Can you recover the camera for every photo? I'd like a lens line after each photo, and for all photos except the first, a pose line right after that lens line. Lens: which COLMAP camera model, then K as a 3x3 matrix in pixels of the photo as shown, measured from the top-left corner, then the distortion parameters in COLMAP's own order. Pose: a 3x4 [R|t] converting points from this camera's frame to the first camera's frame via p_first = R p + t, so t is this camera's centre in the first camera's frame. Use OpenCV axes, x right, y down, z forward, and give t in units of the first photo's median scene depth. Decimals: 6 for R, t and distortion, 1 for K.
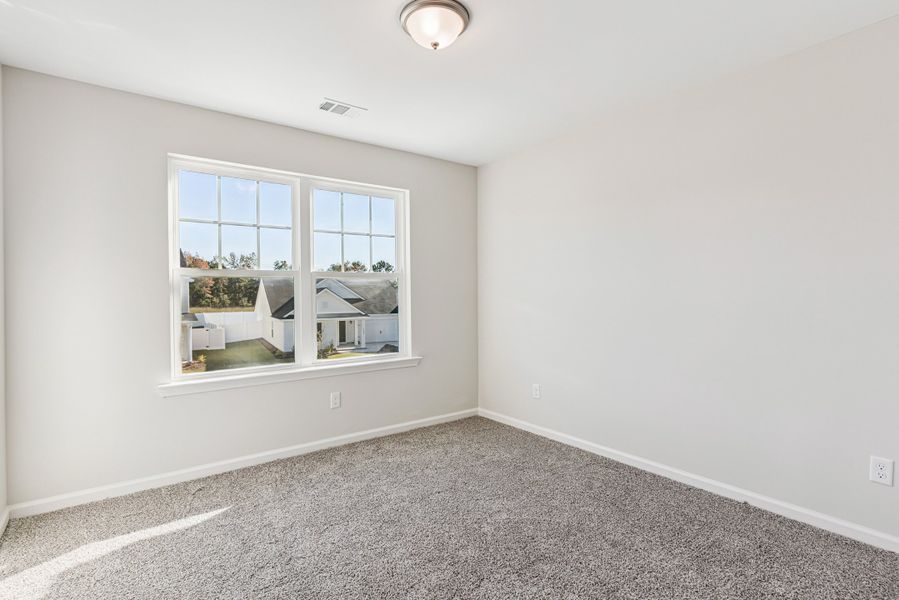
lens RADIAL K [[589.7, 0, 449.5], [0, 589.7, 300.0], [0, 0, 1]] dist [0.036674, 0.000159]
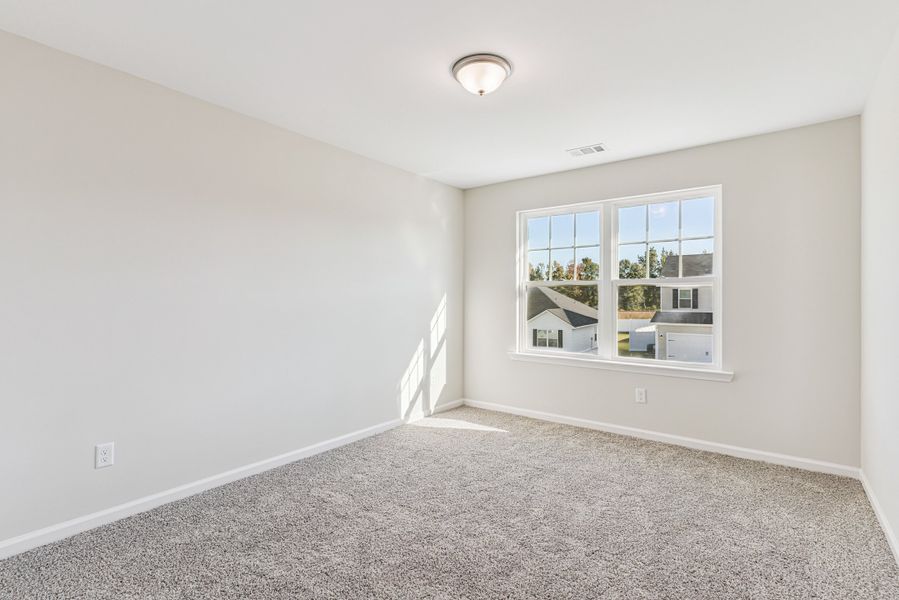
lens RADIAL K [[427.2, 0, 443.9], [0, 427.2, 296.4], [0, 0, 1]] dist [-0.000865, -0.000081]
pose [[0.130746, 0.003942, -0.991408, 0.521377], [-0.016274, 0.999866, 0.001830, -0.009442], [0.991282, 0.015895, 0.130793, 0.509916]]
